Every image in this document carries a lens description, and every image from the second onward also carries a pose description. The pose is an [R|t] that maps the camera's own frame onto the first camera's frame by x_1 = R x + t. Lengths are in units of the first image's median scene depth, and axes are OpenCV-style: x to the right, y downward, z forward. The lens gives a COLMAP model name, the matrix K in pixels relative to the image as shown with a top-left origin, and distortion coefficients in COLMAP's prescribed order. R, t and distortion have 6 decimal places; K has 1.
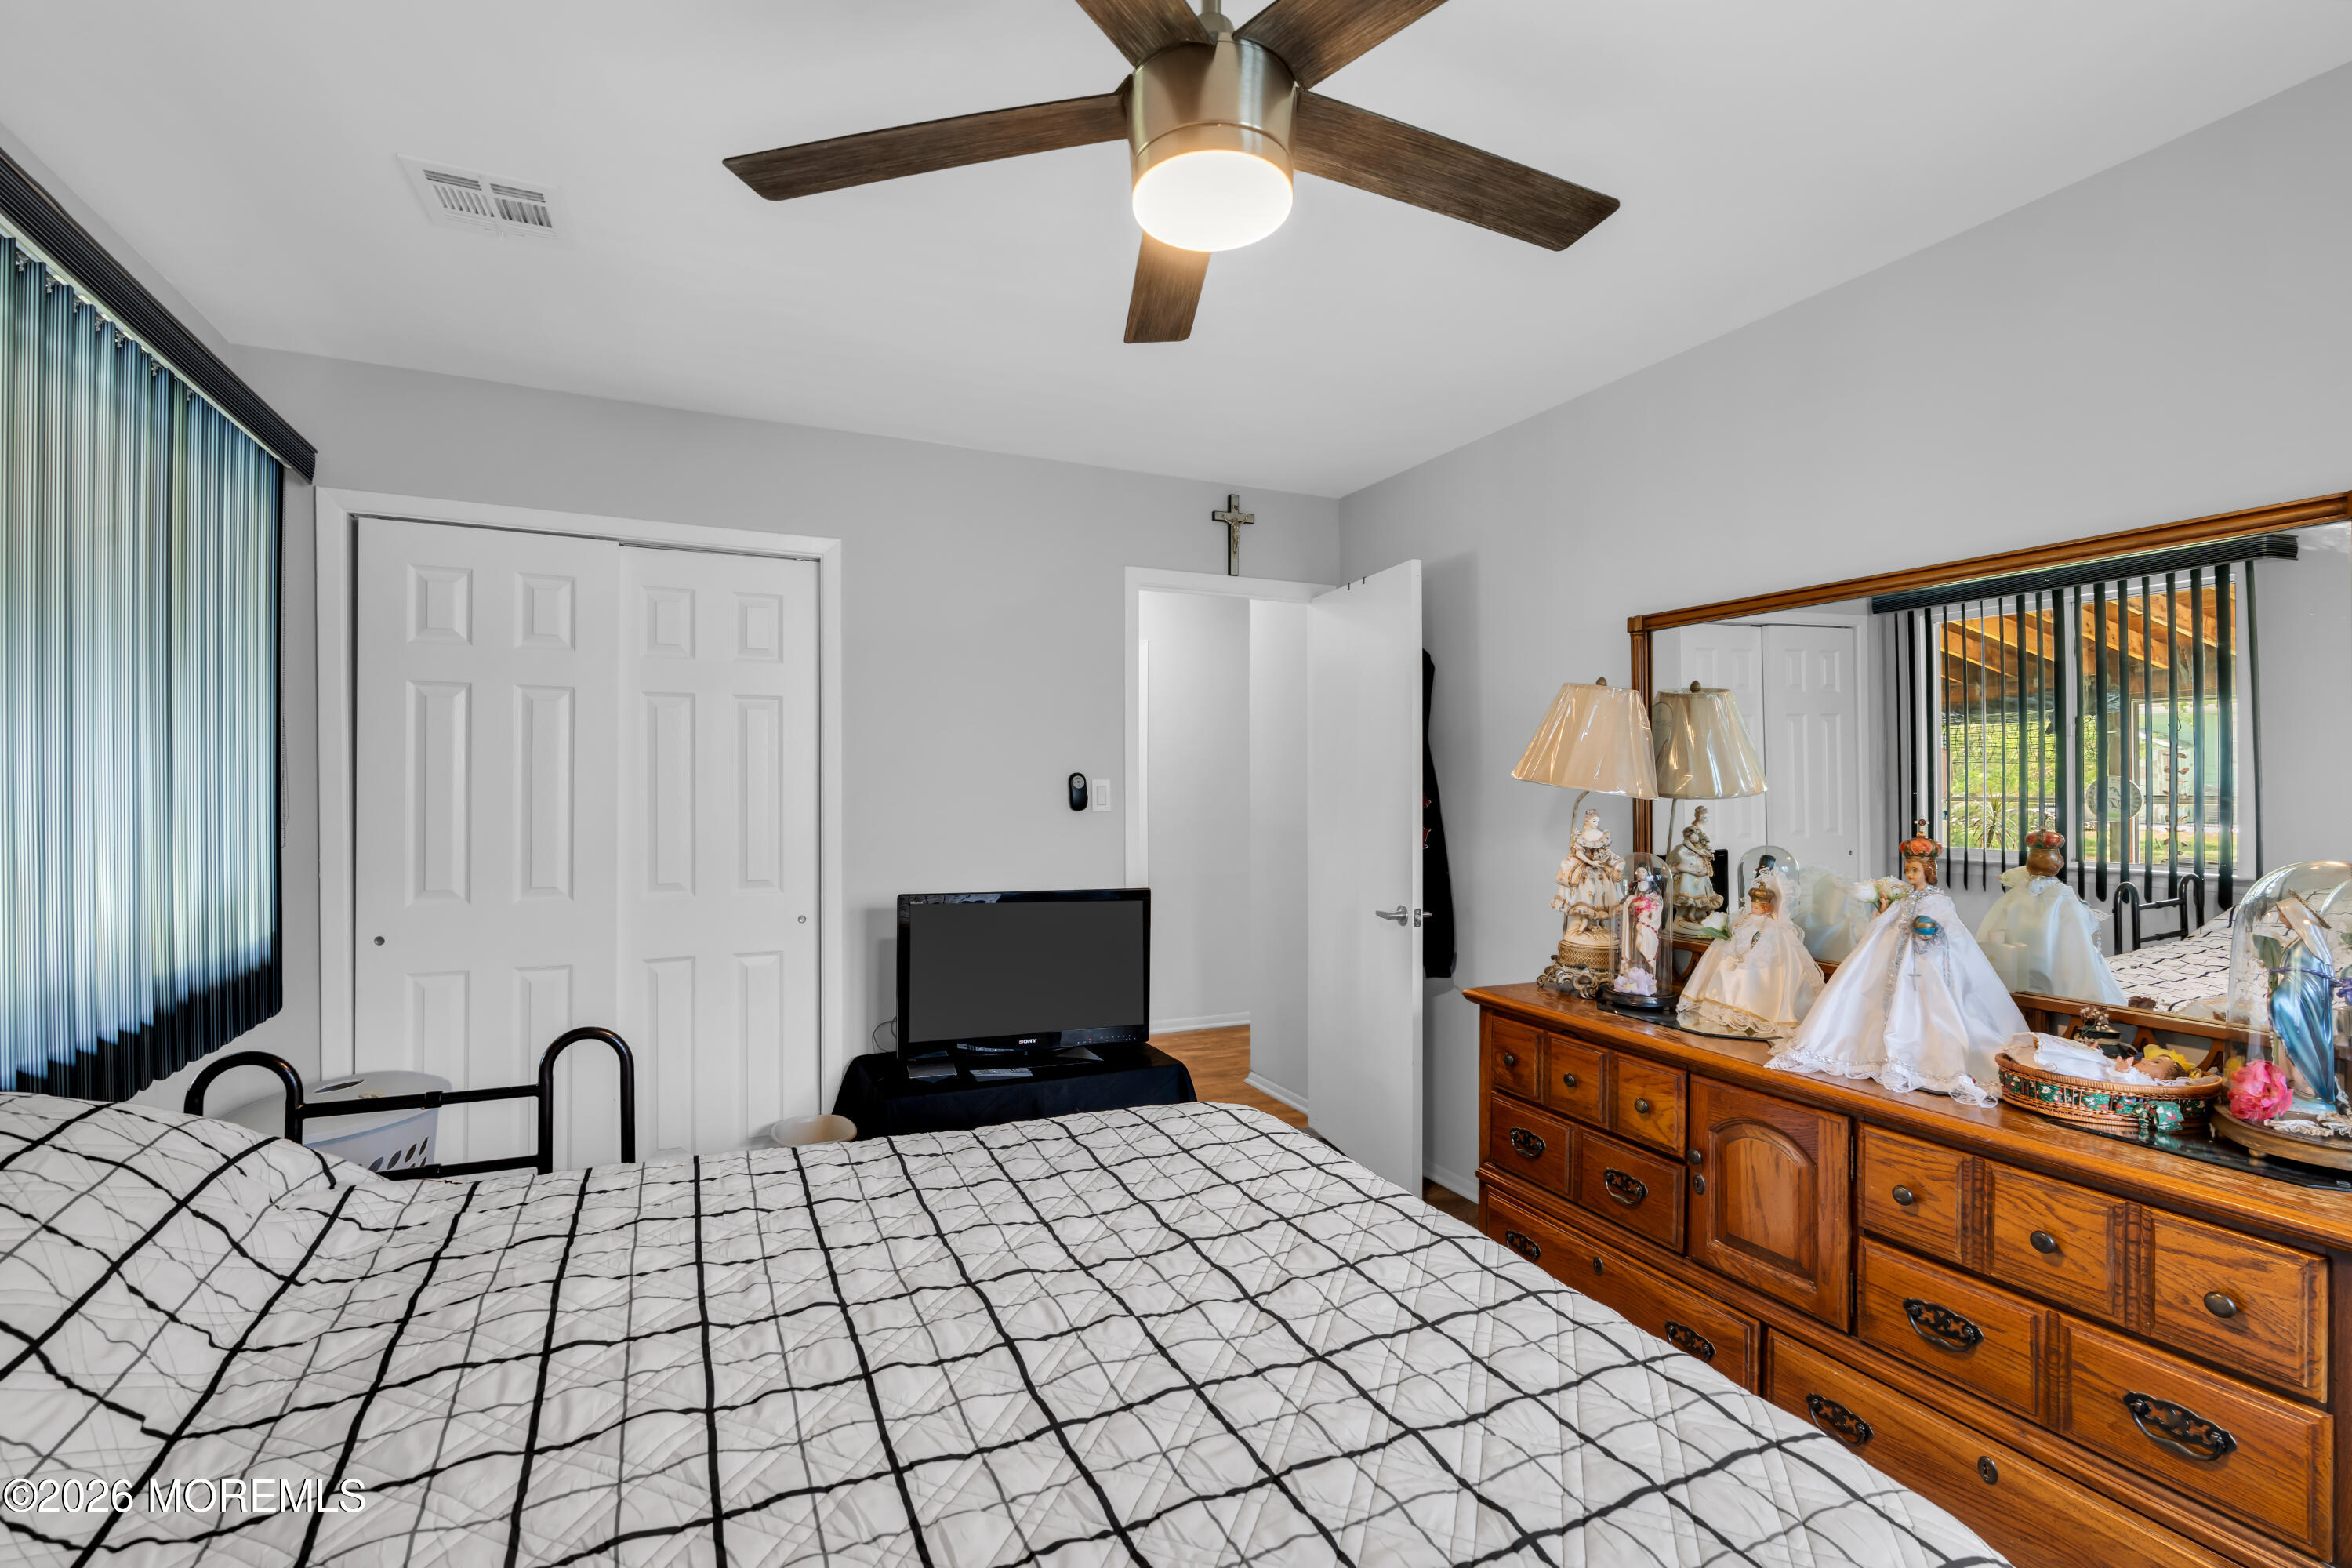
lens RADIAL K [[1051.9, 0, 1170.8], [0, 1051.9, 775.0], [0, 0, 1]] dist [-0.002971, 0.000877]
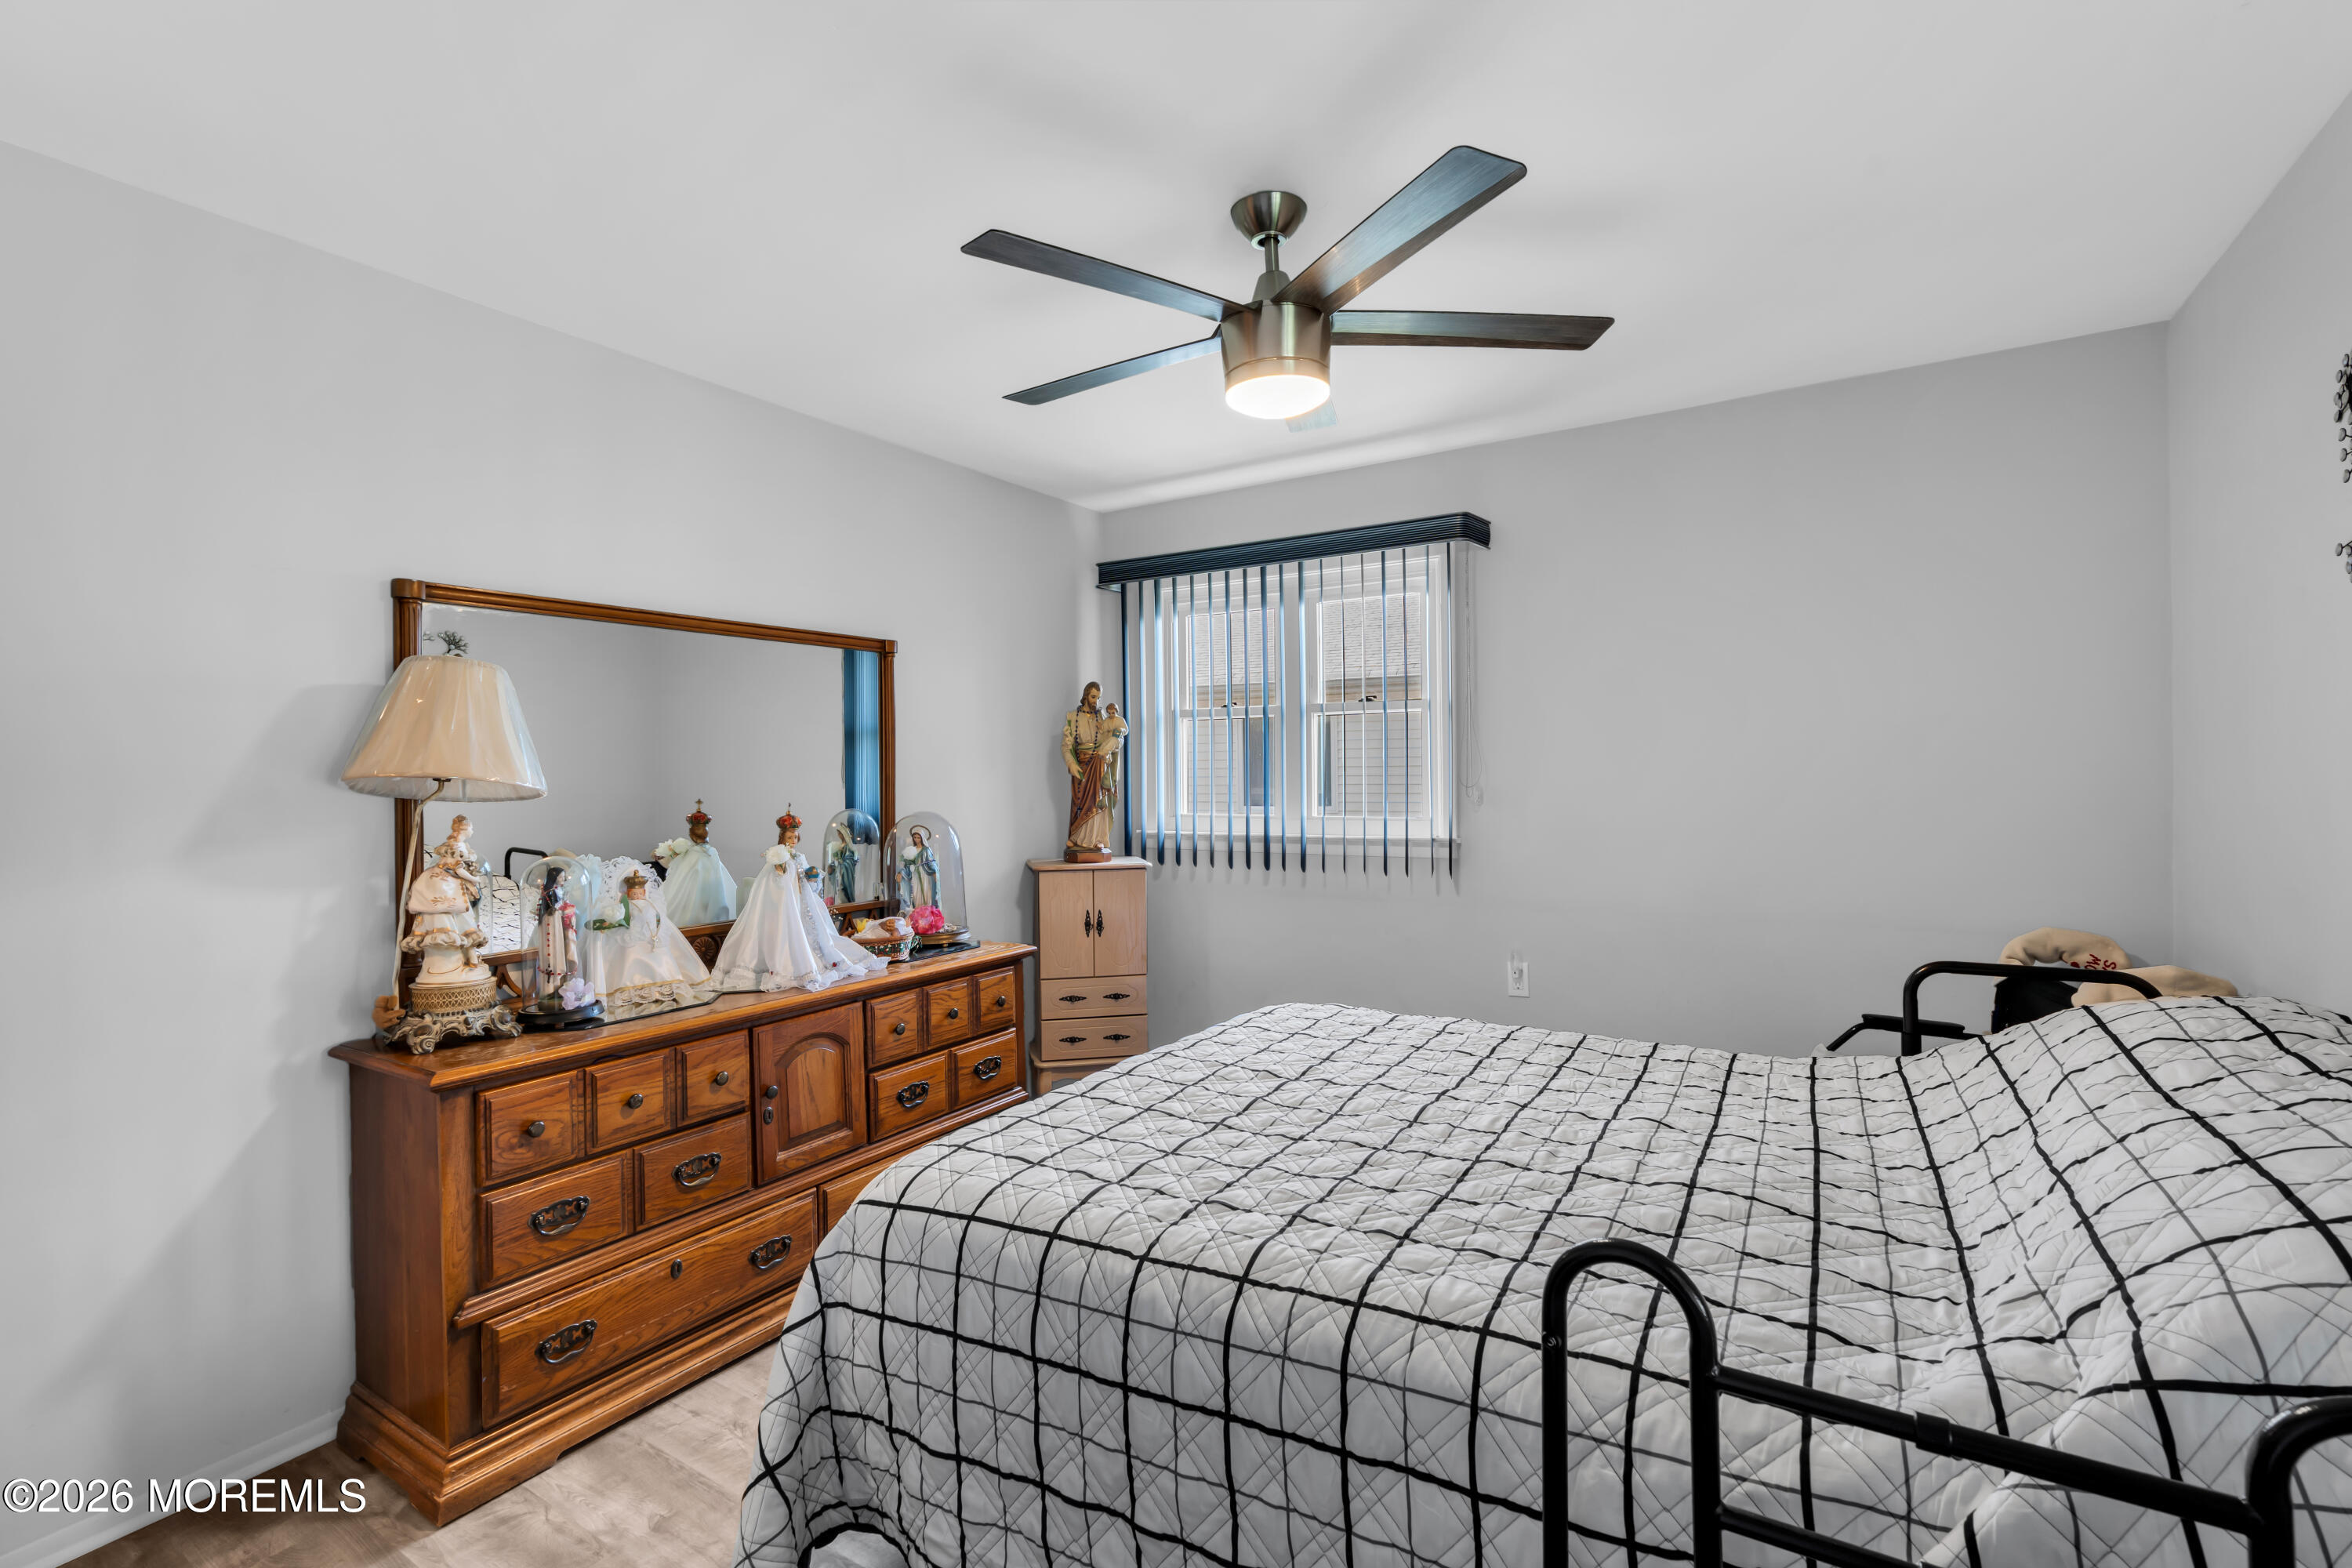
lens RADIAL K [[1051.9, 0, 1170.8], [0, 1051.9, 775.0], [0, 0, 1]] dist [-0.002971, 0.000877]
pose [[-0.537266, 0.003201, 0.843407, -0.883368], [0.007871, 0.999968, 0.001219, 0.008196], [-0.843376, 0.007293, -0.537274, 1.486441]]
